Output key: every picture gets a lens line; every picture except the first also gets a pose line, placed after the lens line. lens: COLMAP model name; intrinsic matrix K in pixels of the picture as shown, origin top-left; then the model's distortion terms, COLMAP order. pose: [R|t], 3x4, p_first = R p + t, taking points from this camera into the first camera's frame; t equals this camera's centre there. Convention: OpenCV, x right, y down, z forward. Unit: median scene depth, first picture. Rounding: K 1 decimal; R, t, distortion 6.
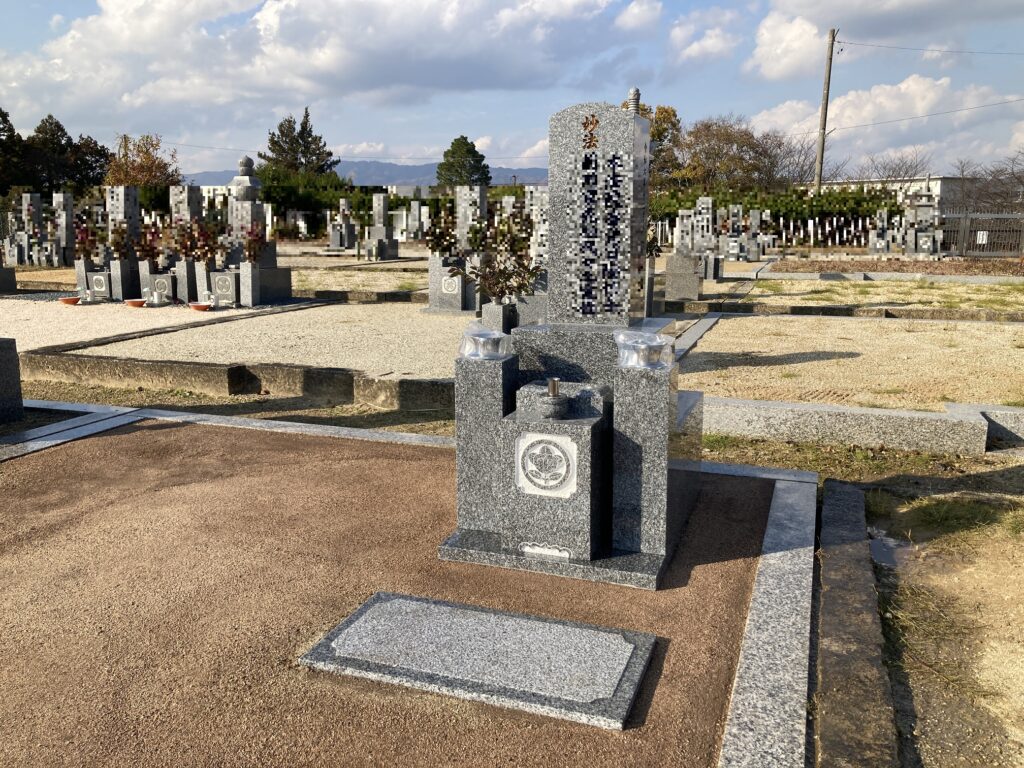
lens RADIAL K [[841.5, 0, 515.4], [0, 841.5, 388.3], [0, 0, 1]] dist [0.022211, 0.013497]
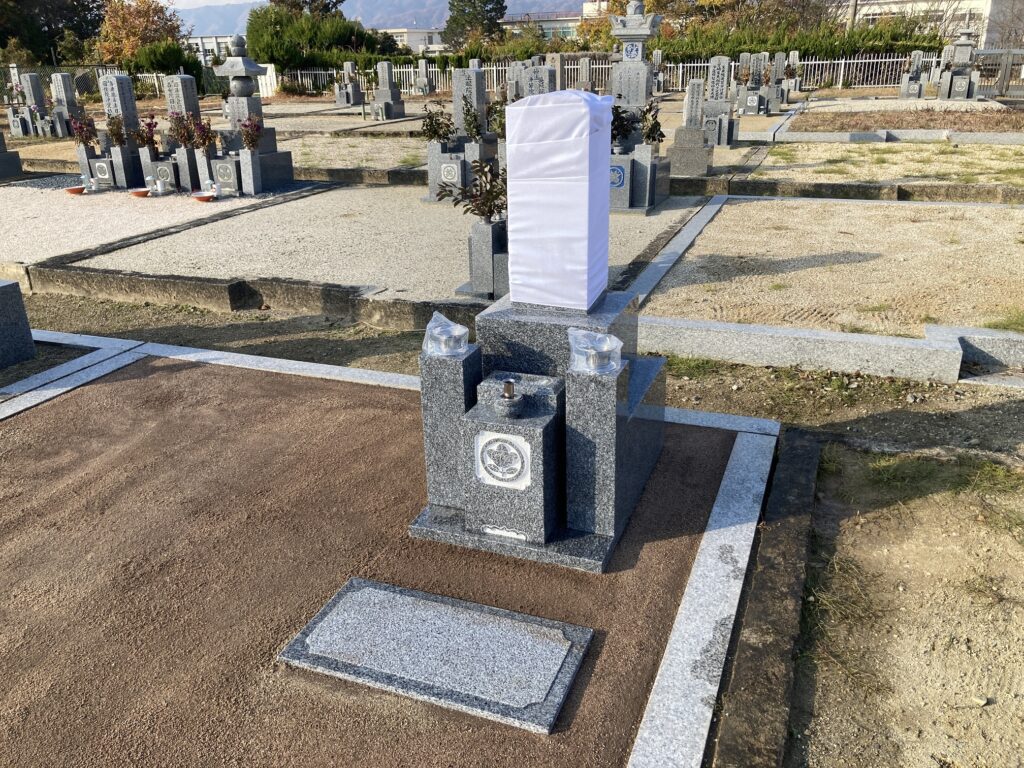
lens RADIAL K [[841.5, 0, 509.3], [0, 841.5, 376.1], [0, 0, 1]] dist [0.022211, 0.013497]
pose [[0.999313, -0.008873, -0.035995, 0.048804], [0.015126, 0.984027, 0.177374, -0.119437], [0.033847, -0.177797, 0.983485, -0.024919]]
